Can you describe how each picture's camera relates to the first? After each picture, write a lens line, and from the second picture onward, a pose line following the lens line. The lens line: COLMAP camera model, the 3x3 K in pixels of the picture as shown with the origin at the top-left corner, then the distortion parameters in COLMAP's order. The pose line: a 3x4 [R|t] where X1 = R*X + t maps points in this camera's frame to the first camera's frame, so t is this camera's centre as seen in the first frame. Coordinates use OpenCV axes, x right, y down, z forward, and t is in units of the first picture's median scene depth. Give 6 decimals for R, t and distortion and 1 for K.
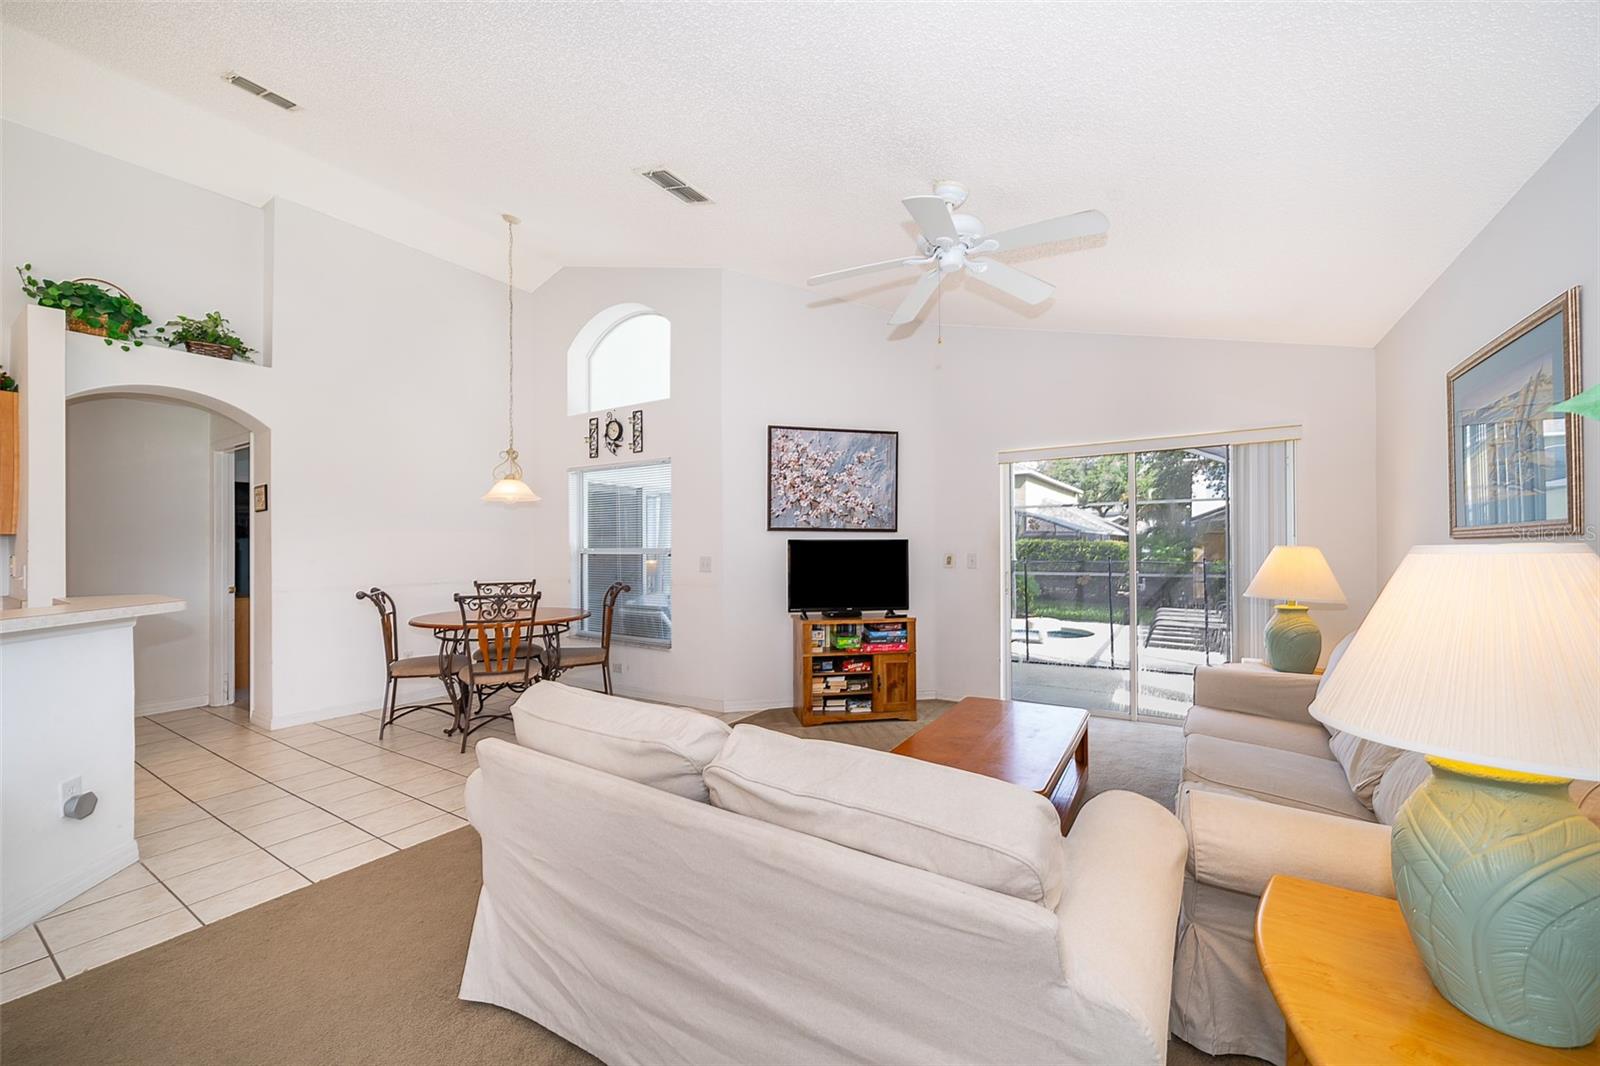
lens RADIAL K [[634.1, 0, 797.5], [0, 634.1, 547.5], [0, 0, 1]] dist [-0.002482, 0.000570]
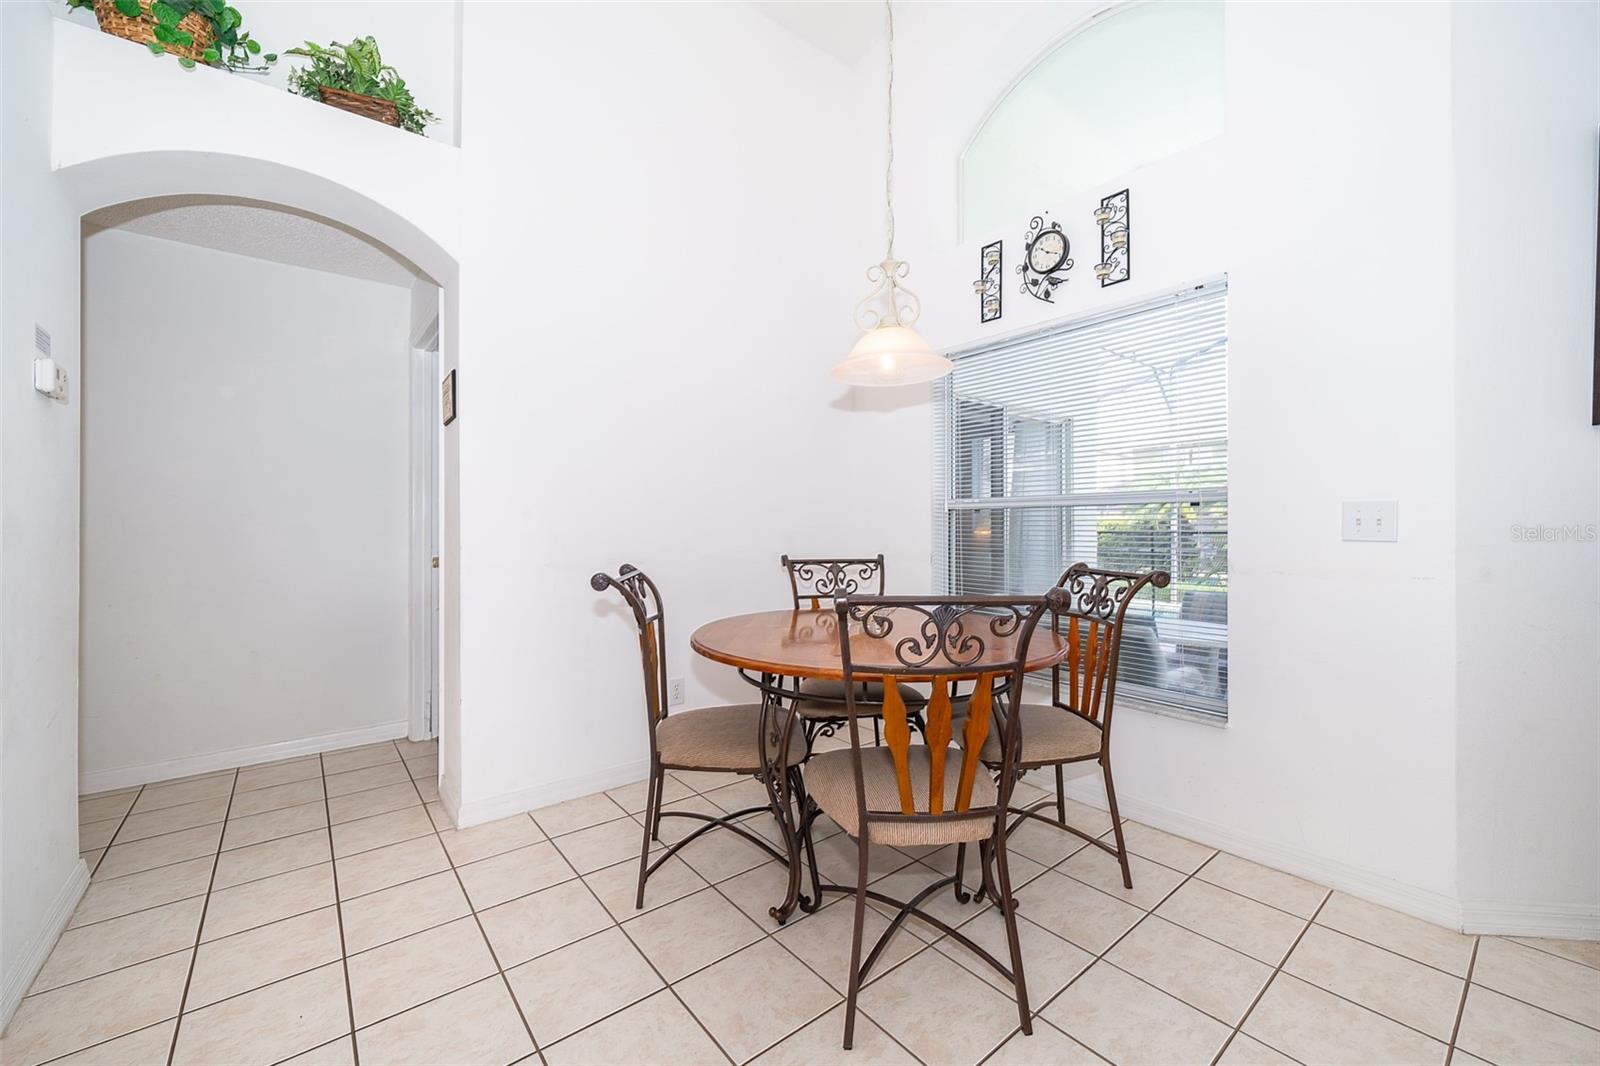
lens RADIAL K [[634.1, 0, 794.9], [0, 634.1, 528.0], [0, 0, 1]] dist [-0.002482, 0.000570]
pose [[0.948107, 0.004616, -0.317918, -0.351590], [-0.003102, 0.999981, 0.005269, 0.029665], [0.317936, -0.004009, 0.948104, 0.522453]]
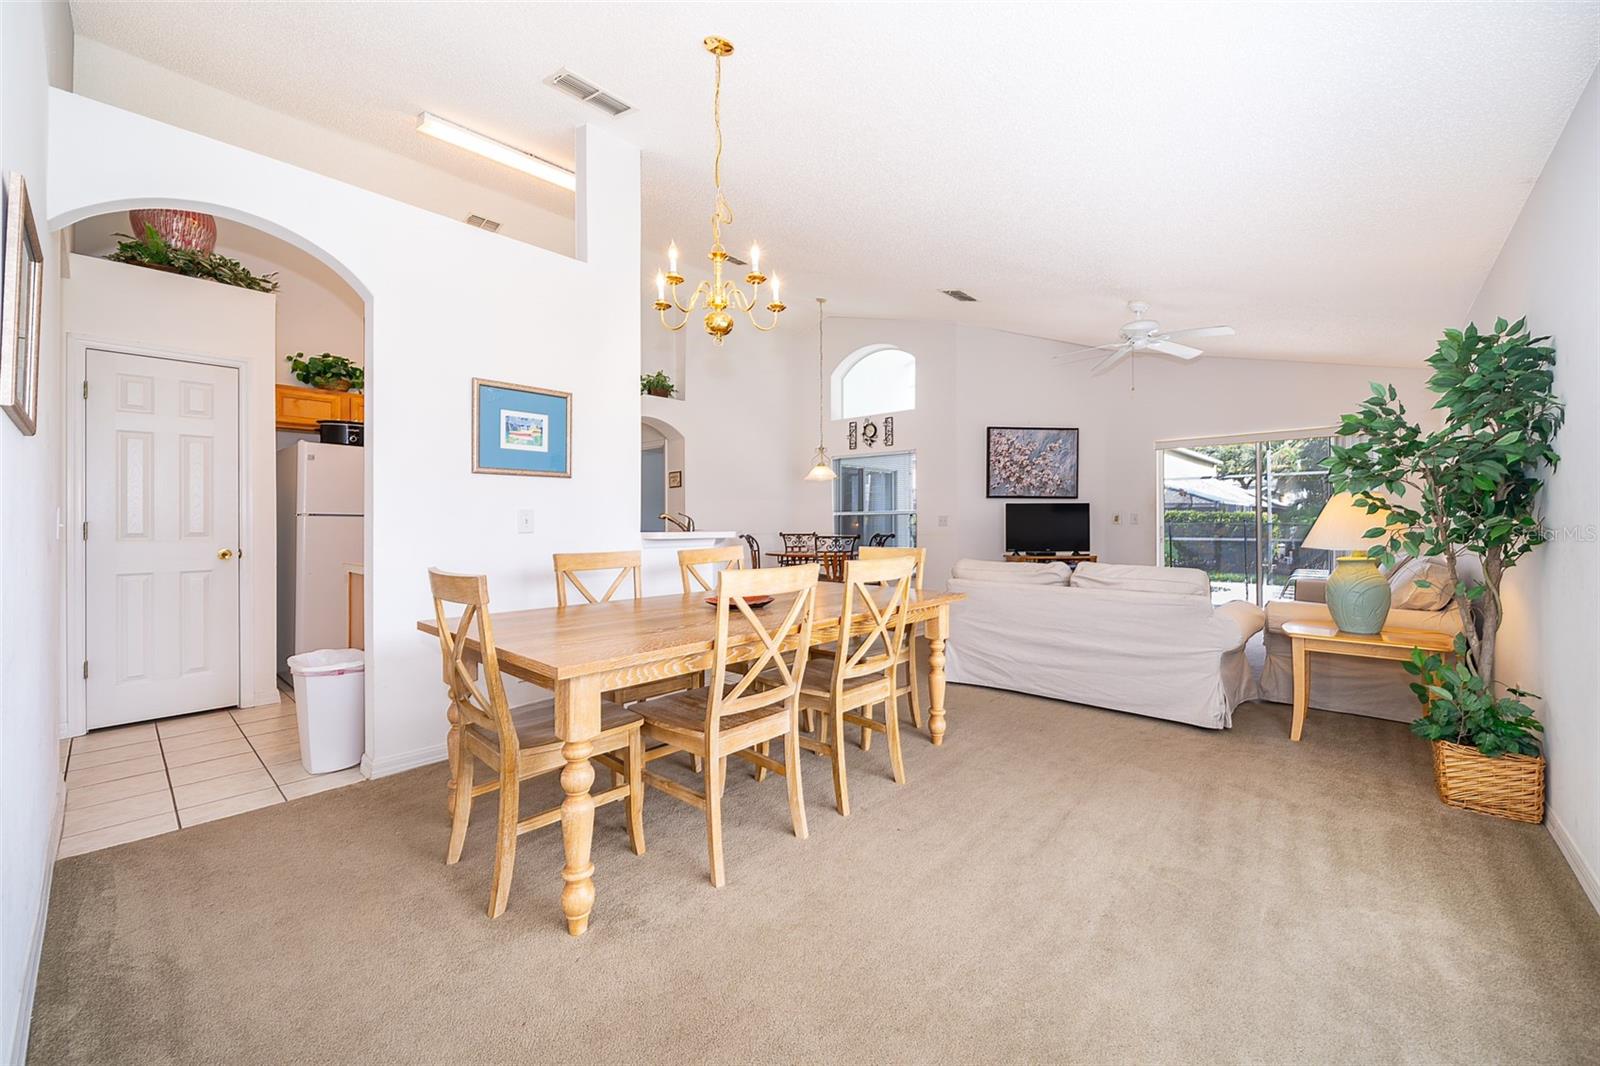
lens RADIAL K [[634.1, 0, 789.4], [0, 634.1, 524.8], [0, 0, 1]] dist [-0.002482, 0.000570]
pose [[0.984467, 0.002940, -0.175544, -0.237929], [-0.002169, 0.999987, 0.004584, 0.030345], [0.175555, -0.004132, 0.984461, -0.535017]]
